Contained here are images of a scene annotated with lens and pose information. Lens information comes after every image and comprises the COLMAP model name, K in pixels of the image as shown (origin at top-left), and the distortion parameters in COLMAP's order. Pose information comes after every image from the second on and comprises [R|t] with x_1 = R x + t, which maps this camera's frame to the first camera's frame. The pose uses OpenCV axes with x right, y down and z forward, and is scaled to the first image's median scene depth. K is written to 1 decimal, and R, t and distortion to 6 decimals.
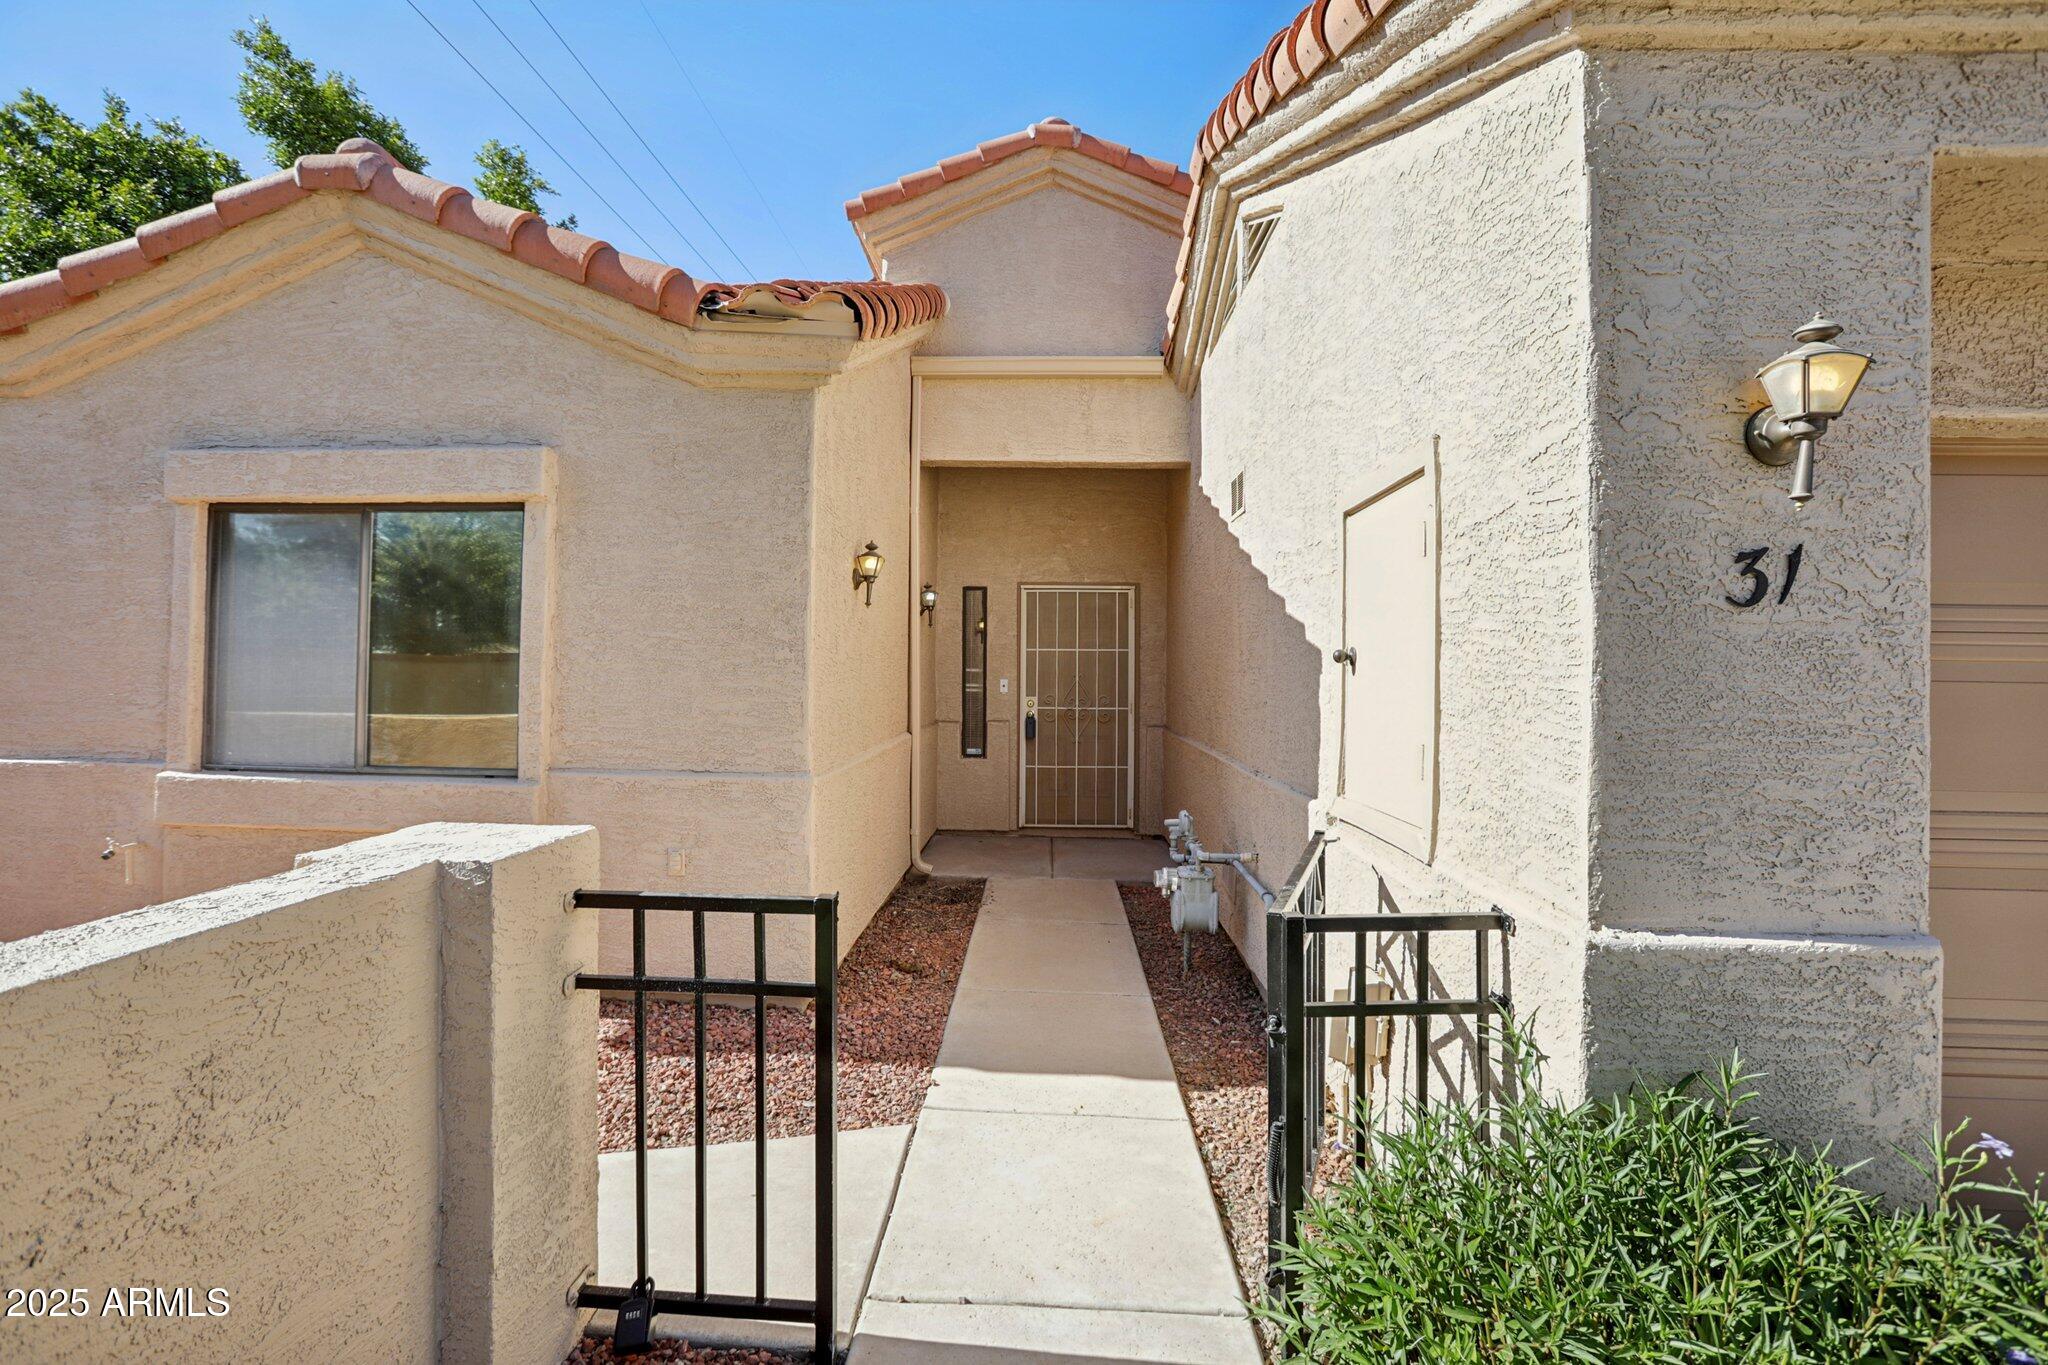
lens RADIAL K [[917.7, 0, 1000.0], [0, 917.7, 652.6], [0, 0, 1]] dist [-0.025183, 0.000196]
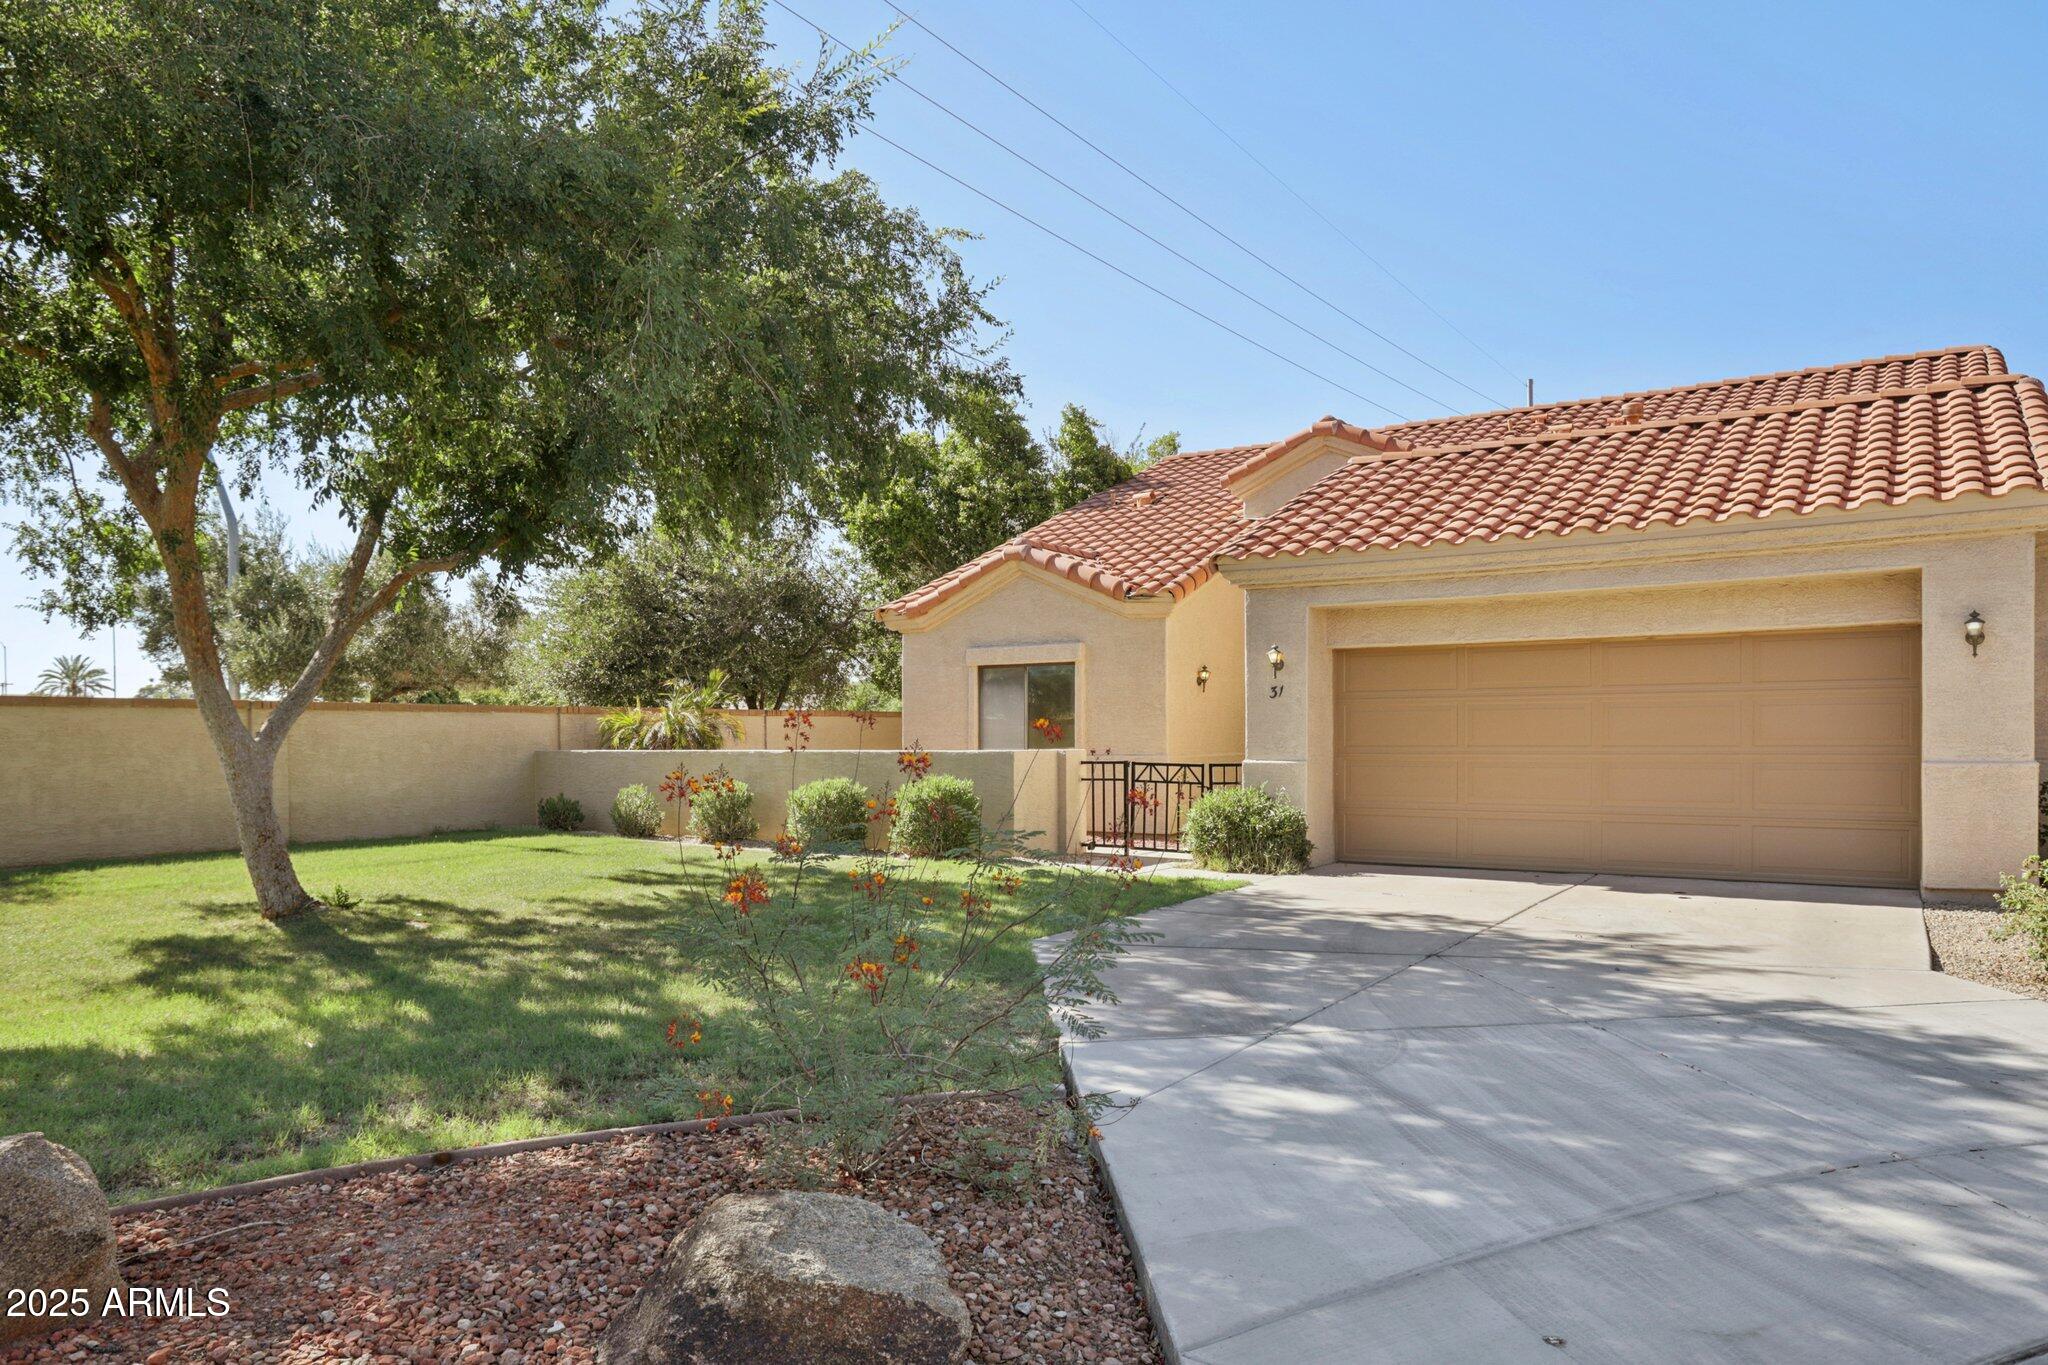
lens RADIAL K [[1316.8, 0, 1028.1], [0, 1316.8, 700.9], [0, 0, 1]] dist [-0.007491, -0.000681]
pose [[0.855420, -0.031312, -0.516988, 1.551690], [0.026223, 0.999509, -0.017147, 0.025932], [0.517271, 0.001111, 0.855821, -2.729090]]
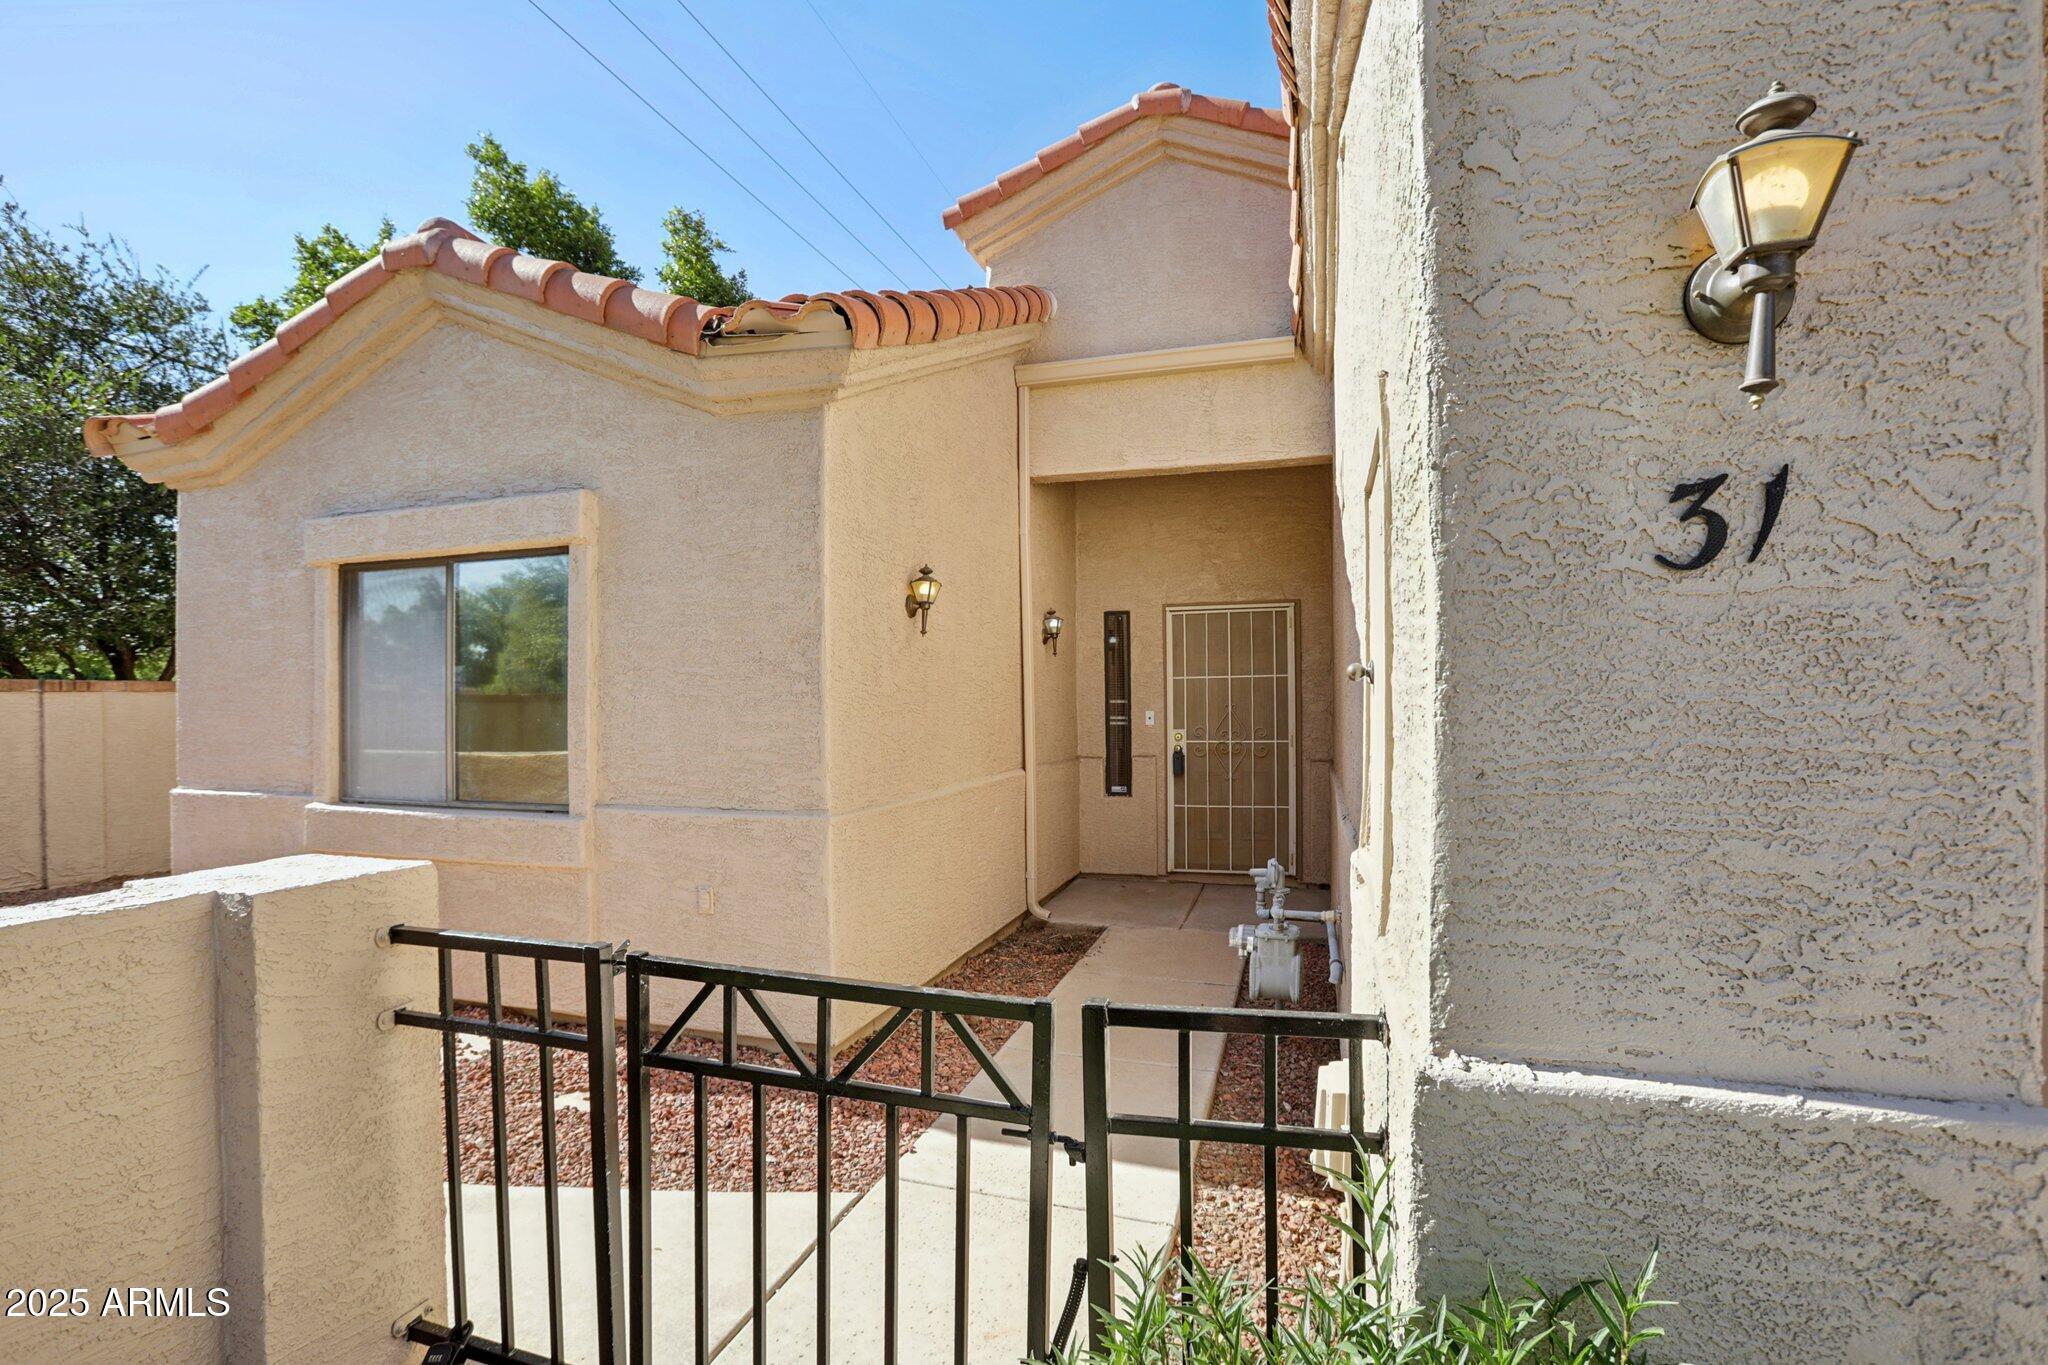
lens RADIAL K [[948.7, 0, 998.0], [0, 948.7, 703.7], [0, 0, 1]] dist [-0.042222, 0.007228]
pose [[0.964803, -0.019134, -0.262277, 0.228692], [0.023801, 0.999610, 0.014632, 0.009860], [0.261895, -0.020360, 0.964882, 0.102974]]
